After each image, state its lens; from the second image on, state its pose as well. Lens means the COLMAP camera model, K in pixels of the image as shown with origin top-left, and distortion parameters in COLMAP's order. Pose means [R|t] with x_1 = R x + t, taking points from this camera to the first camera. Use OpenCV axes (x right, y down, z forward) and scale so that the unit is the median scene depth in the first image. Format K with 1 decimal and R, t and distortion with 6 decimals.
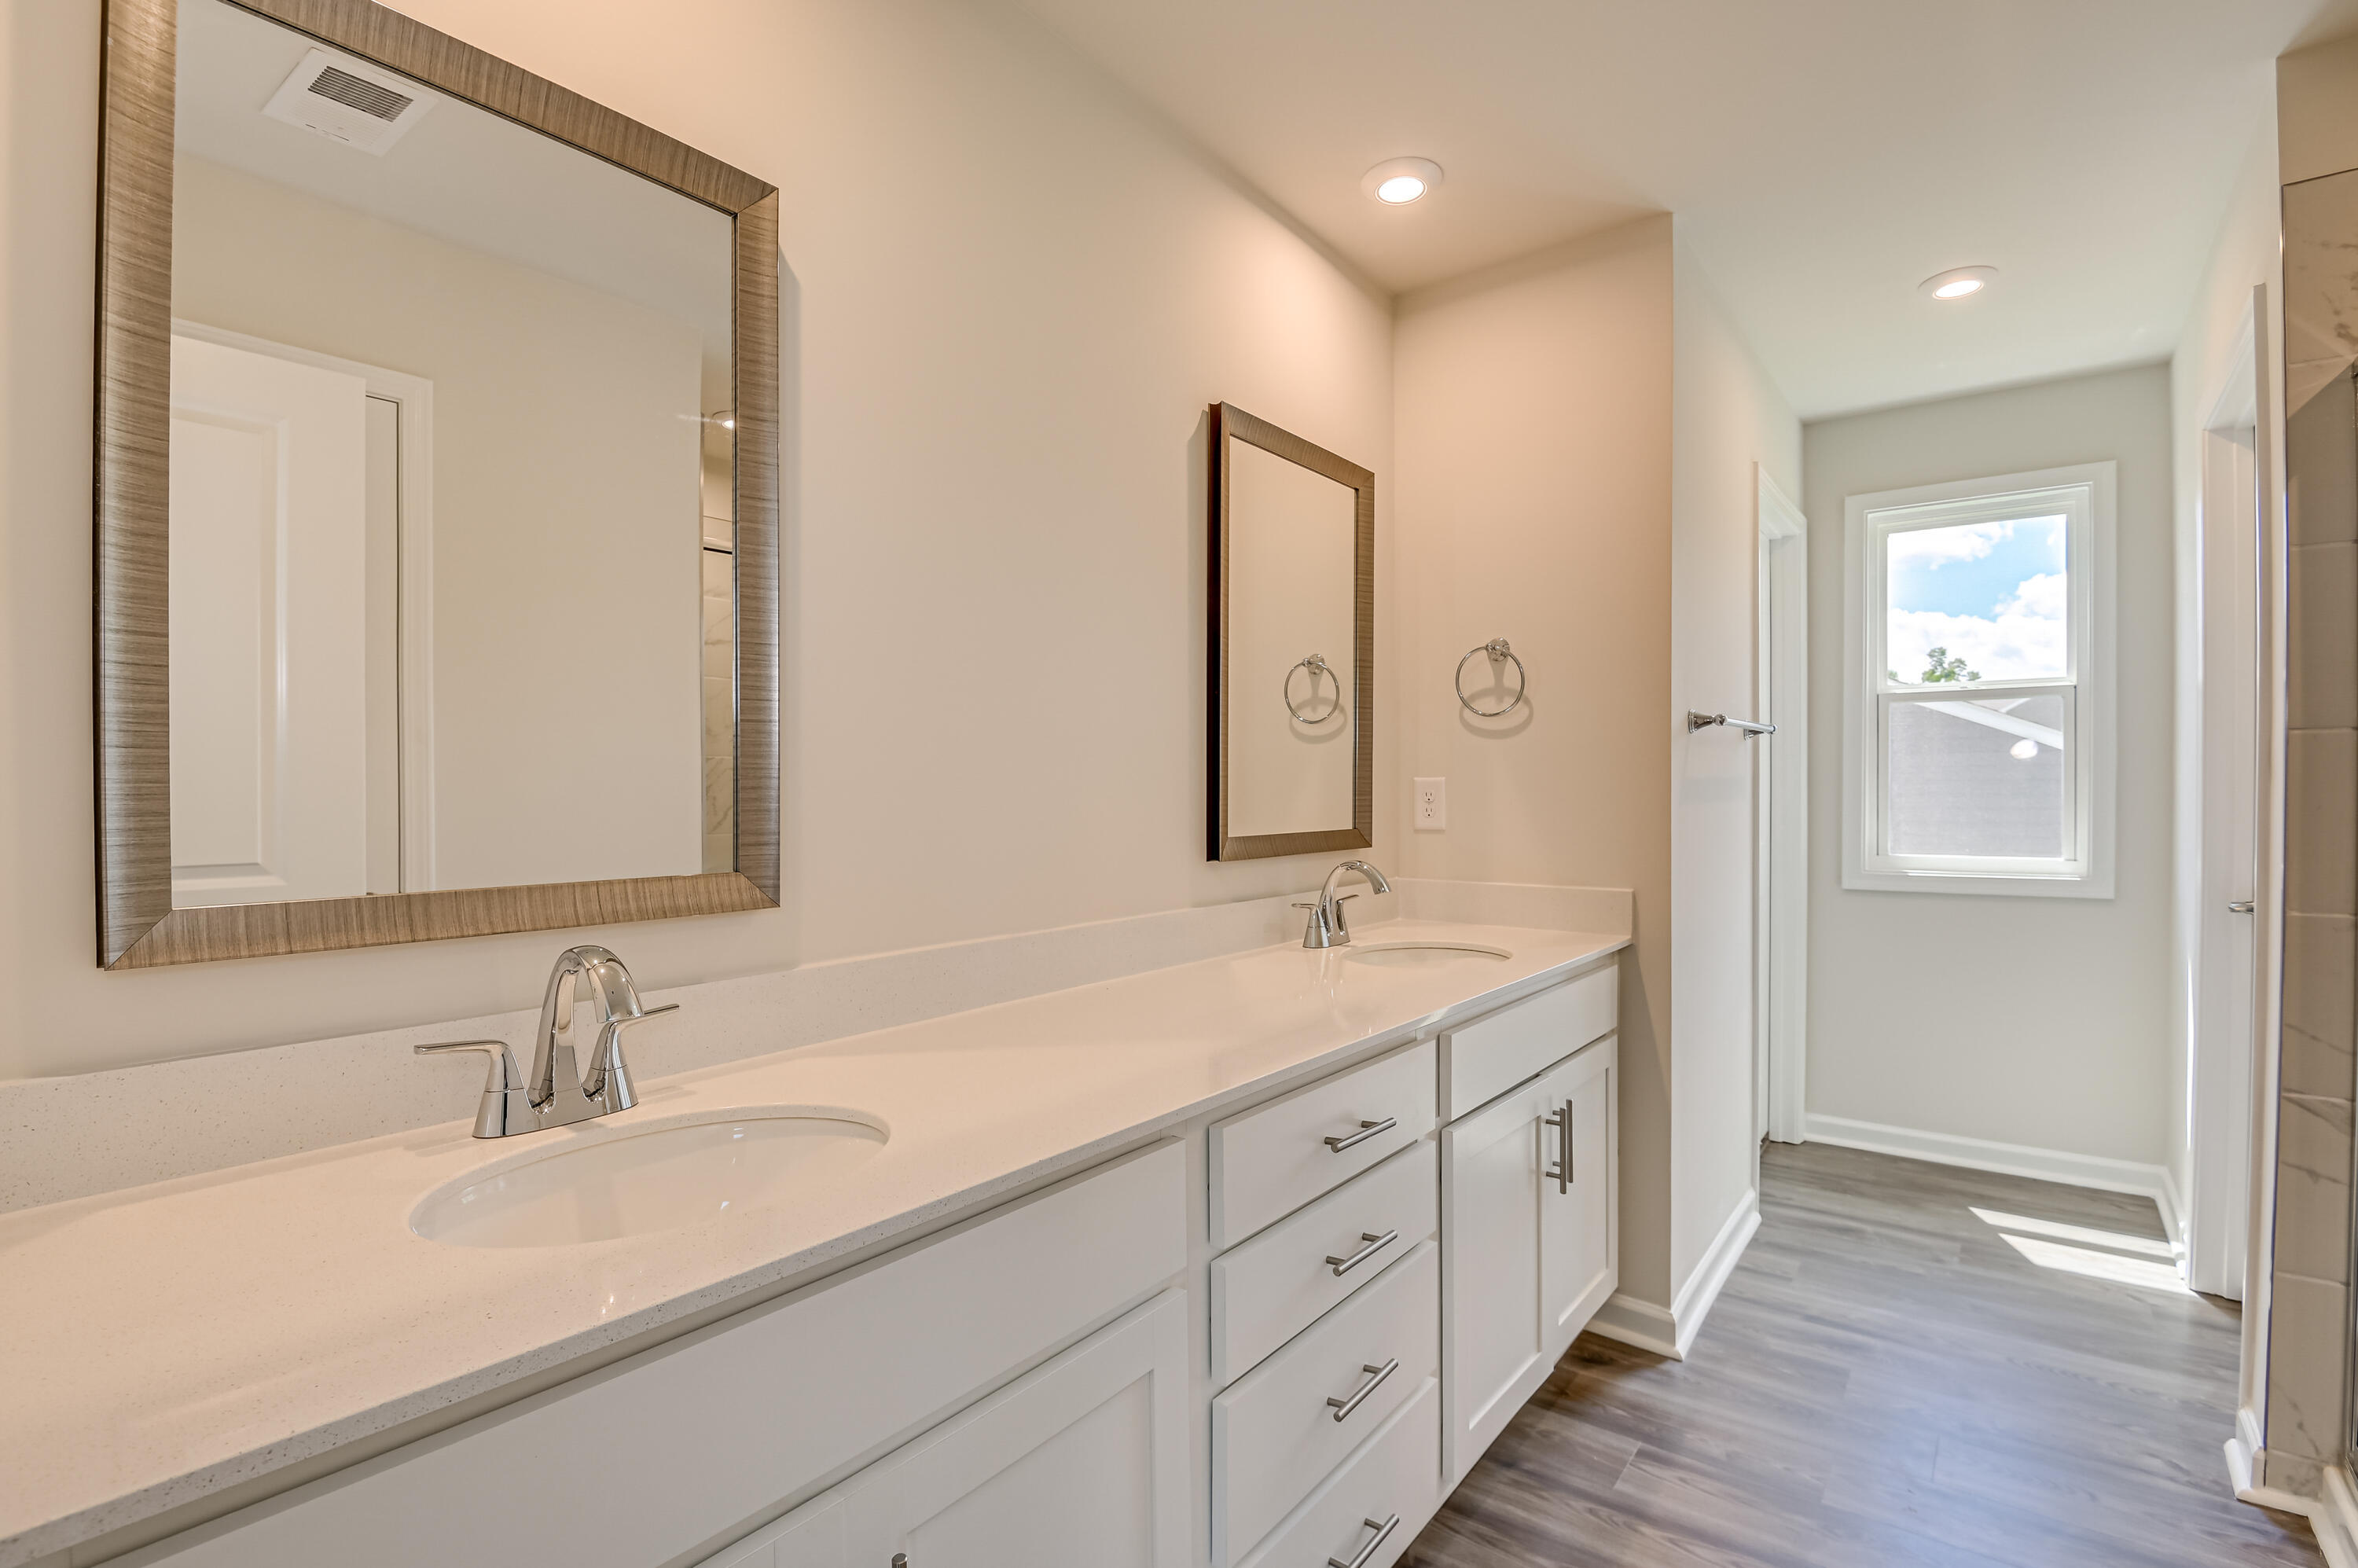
lens RADIAL K [[1105.5, 0, 1160.7], [0, 1105.5, 795.8], [0, 0, 1]] dist [-0.007325, -0.011224]
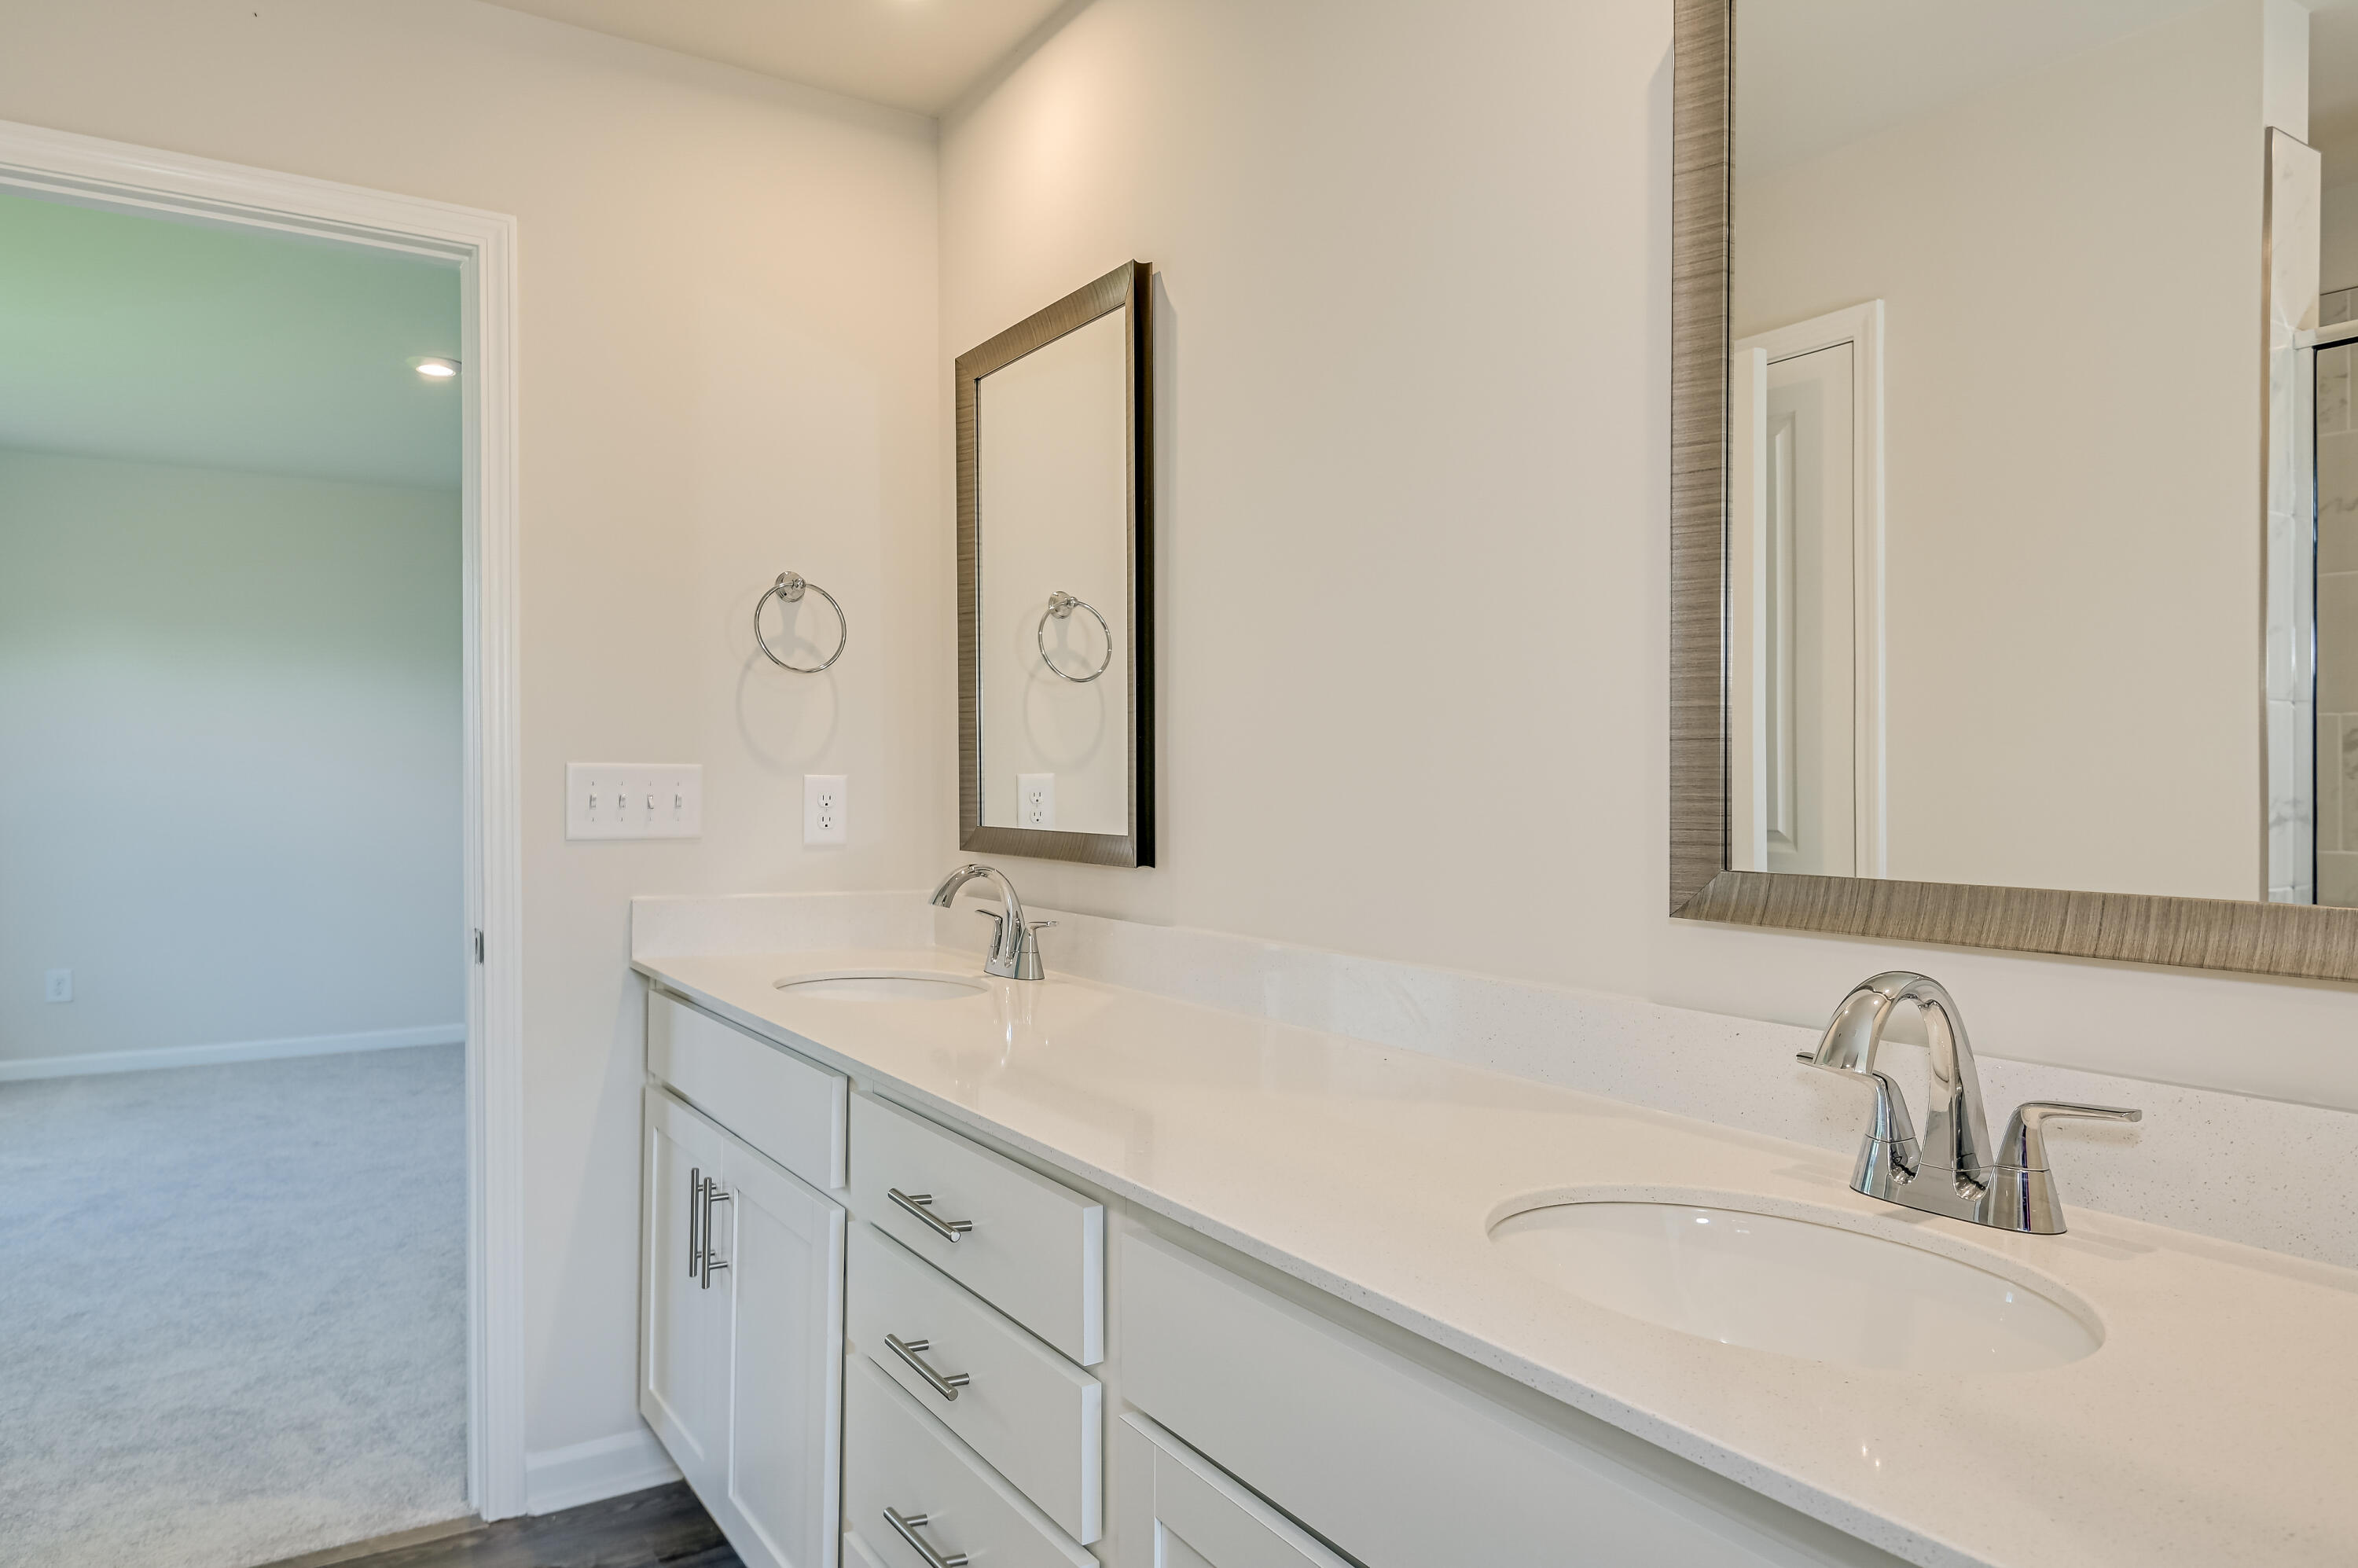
lens RADIAL K [[1406.7, 0, 1185.1], [0, 1406.7, 764.7], [0, 0, 1]] dist [0.008703, -0.006684]
pose [[-0.300028, -0.003147, -0.953925, 1.021565], [-0.011742, 0.999931, 0.000395, -0.020731], [0.953858, 0.011319, -0.300044, 1.426958]]
